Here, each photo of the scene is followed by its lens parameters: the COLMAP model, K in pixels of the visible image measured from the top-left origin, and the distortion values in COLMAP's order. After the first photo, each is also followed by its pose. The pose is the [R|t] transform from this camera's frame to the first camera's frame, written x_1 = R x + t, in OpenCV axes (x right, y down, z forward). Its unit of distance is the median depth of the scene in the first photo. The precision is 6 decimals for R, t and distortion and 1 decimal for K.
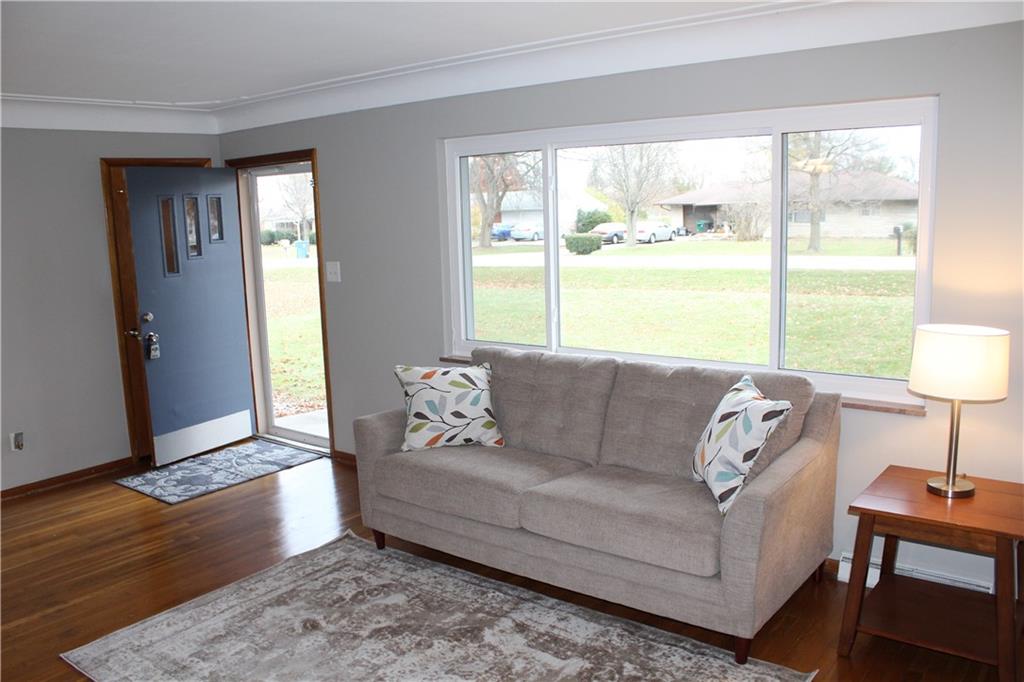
lens RADIAL K [[855.5, 0, 512.4], [0, 855.5, 337.4], [0, 0, 1]] dist [-0.073277, 0.005550]
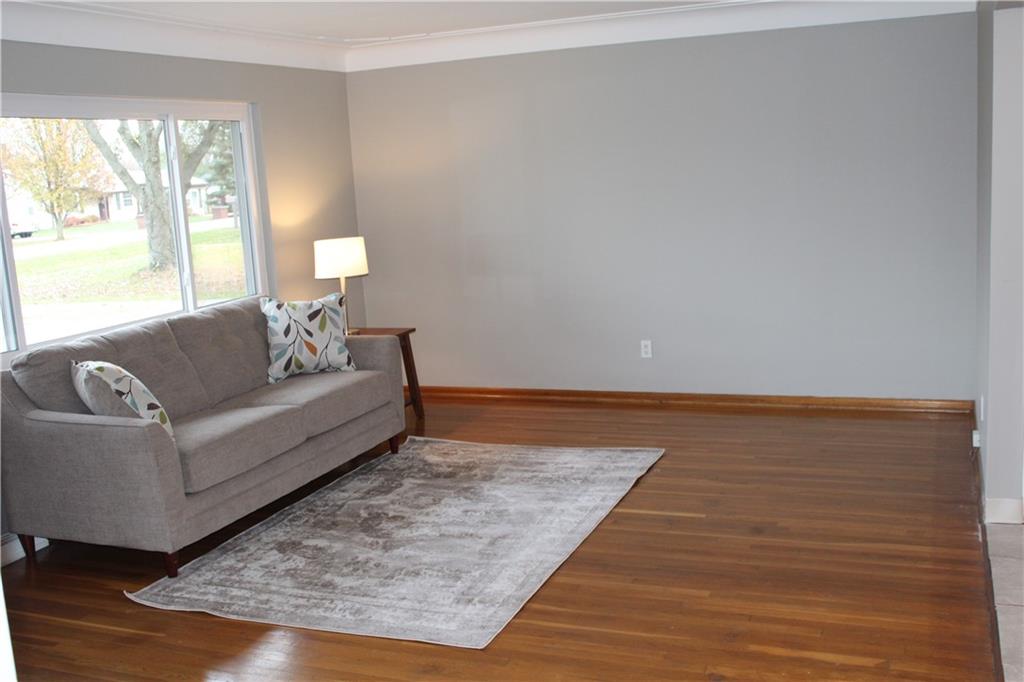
lens RADIAL K [[1071.2, 0, 506.8], [0, 1071.2, 337.7], [0, 0, 1]] dist [-0.063523, 0.000000]
pose [[-0.265620, -0.110550, 0.957718, -1.426425], [0.216724, 0.961131, 0.171052, -0.094307], [-0.939402, 0.252996, -0.231337, 1.047332]]
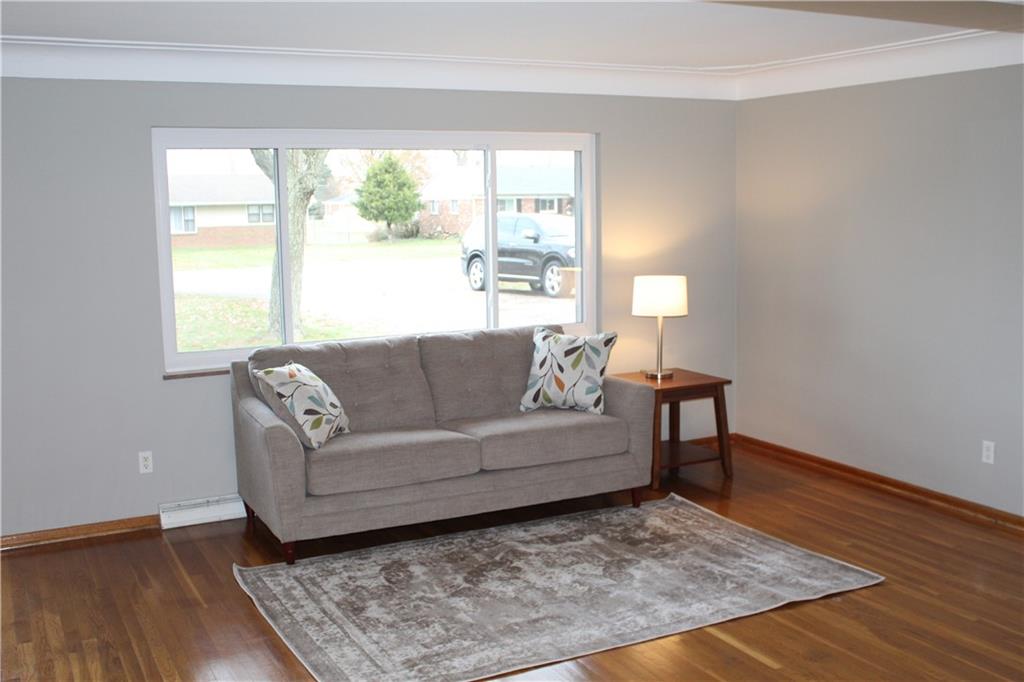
lens RADIAL K [[1071.2, 0, 506.6], [0, 1071.2, 348.2], [0, 0, 1]] dist [-0.063523, 0.000000]
pose [[0.422913, -0.101733, 0.900442, -1.281390], [0.143222, 0.988692, 0.044436, -0.002049], [-0.894780, 0.110171, 0.432701, 0.316253]]
